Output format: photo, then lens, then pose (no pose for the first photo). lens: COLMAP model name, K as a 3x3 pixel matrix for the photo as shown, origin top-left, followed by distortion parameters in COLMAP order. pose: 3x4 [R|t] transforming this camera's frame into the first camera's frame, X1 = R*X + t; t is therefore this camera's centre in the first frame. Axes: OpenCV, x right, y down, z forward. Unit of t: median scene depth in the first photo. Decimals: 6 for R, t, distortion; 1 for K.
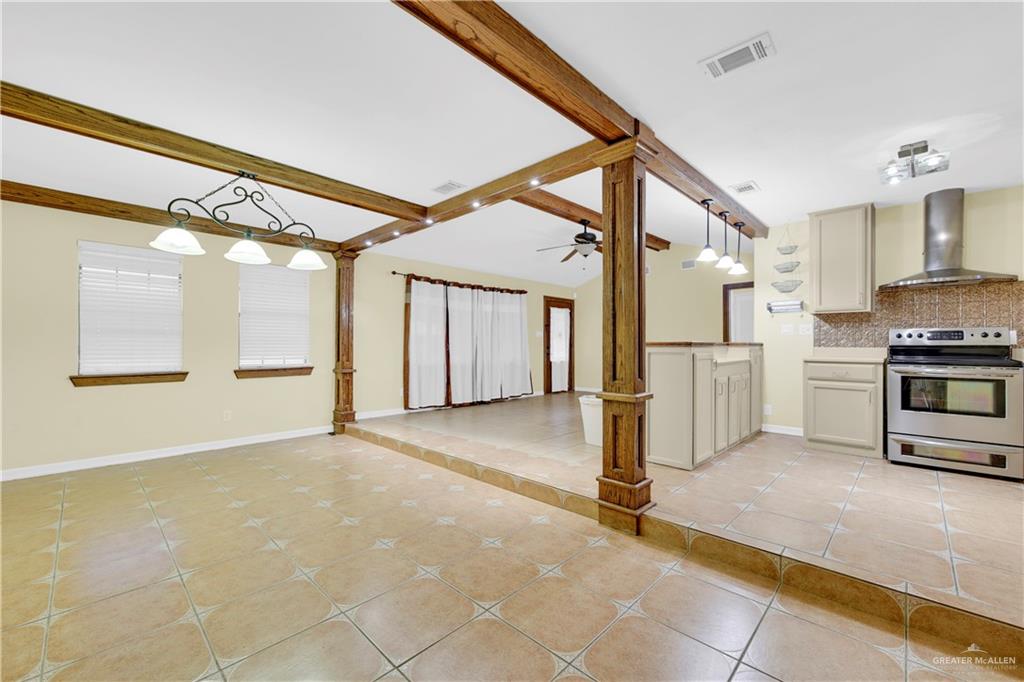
lens RADIAL K [[411.1, 0, 510.5], [0, 411.1, 344.2], [0, 0, 1]] dist [0.001214, -0.000859]
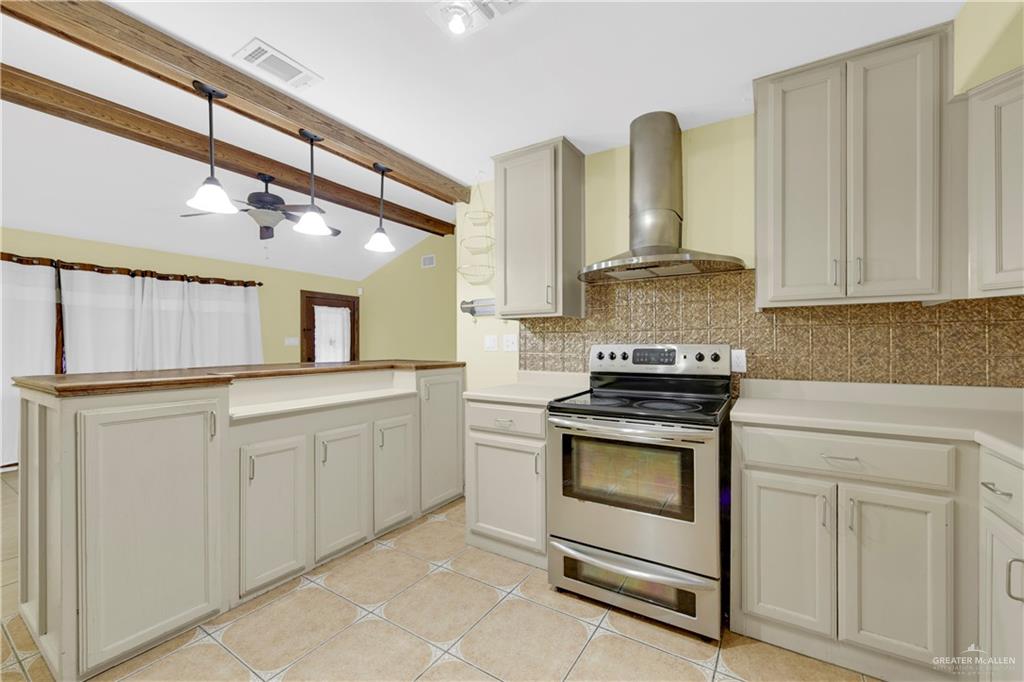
lens RADIAL K [[411.1, 0, 517.8], [0, 411.1, 344.2], [0, 0, 1]] dist [0.001214, -0.000859]
pose [[0.977782, -0.005770, 0.209546, 0.766929], [0.006156, 0.999980, -0.001194, -0.042092], [-0.209535, 0.002458, 0.977798, 0.467436]]
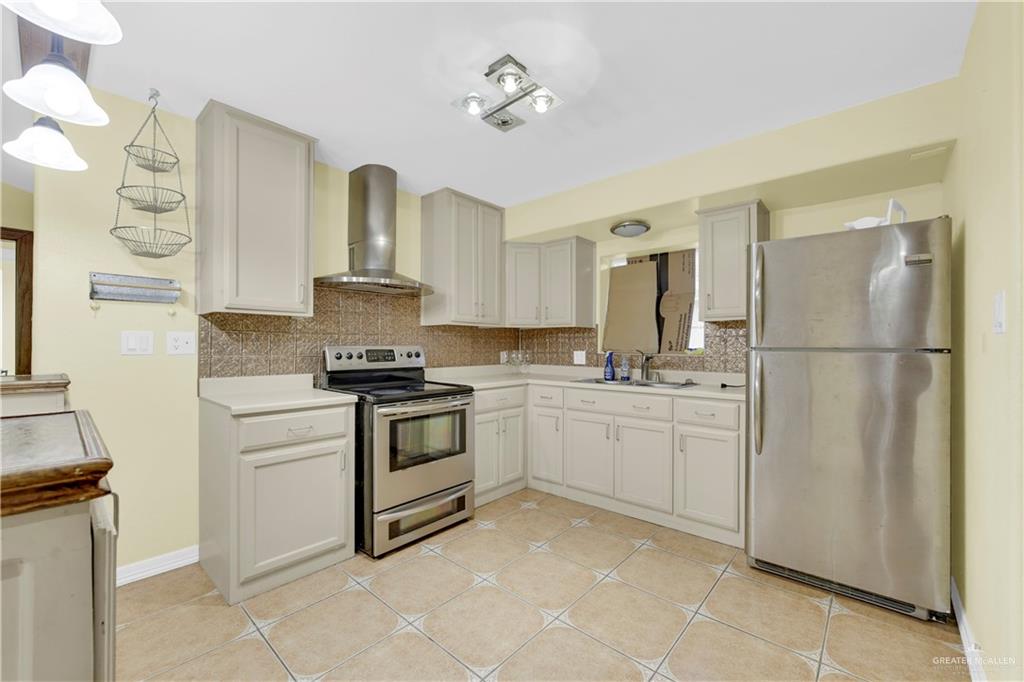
lens RADIAL K [[411.1, 0, 512.5], [0, 411.1, 346.0], [0, 0, 1]] dist [0.001214, -0.000859]
pose [[-0.045093, -0.002640, 0.998979, 0.283376], [-0.001039, 0.999996, 0.002596, -0.043525], [-0.998982, -0.000921, -0.045096, 0.822535]]
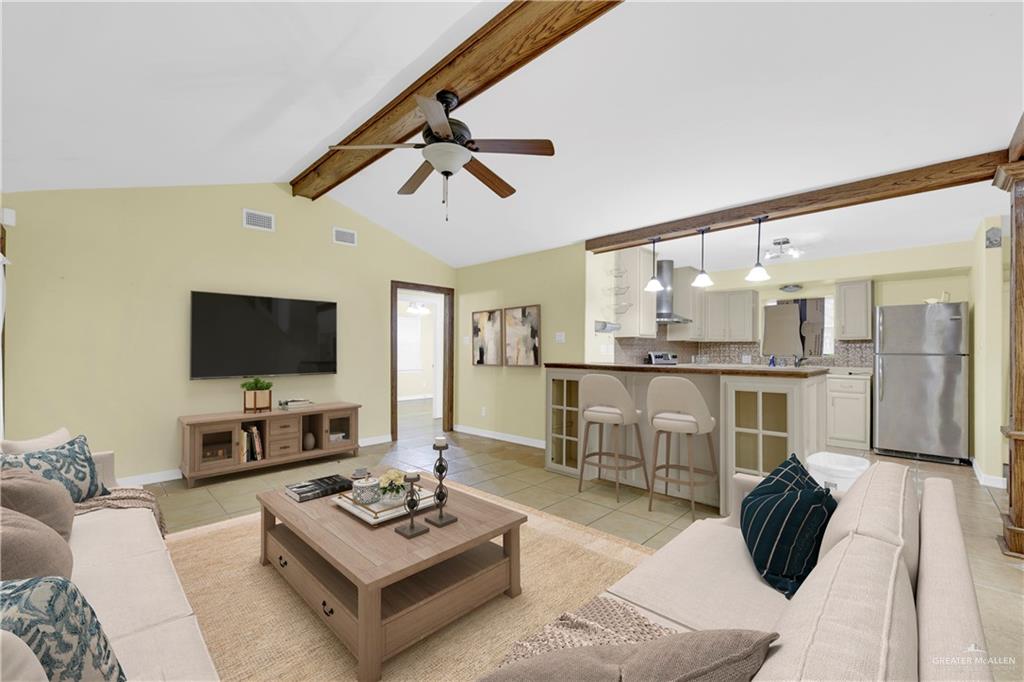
lens RADIAL K [[411.1, 0, 513.1], [0, 411.1, 350.2], [0, 0, 1]] dist [0.001214, -0.000859]
pose [[0.007040, 0.002262, 0.999973, -0.479777], [-0.006497, 0.999976, -0.002216, -0.039974], [-0.999954, -0.006482, 0.007054, 1.622504]]
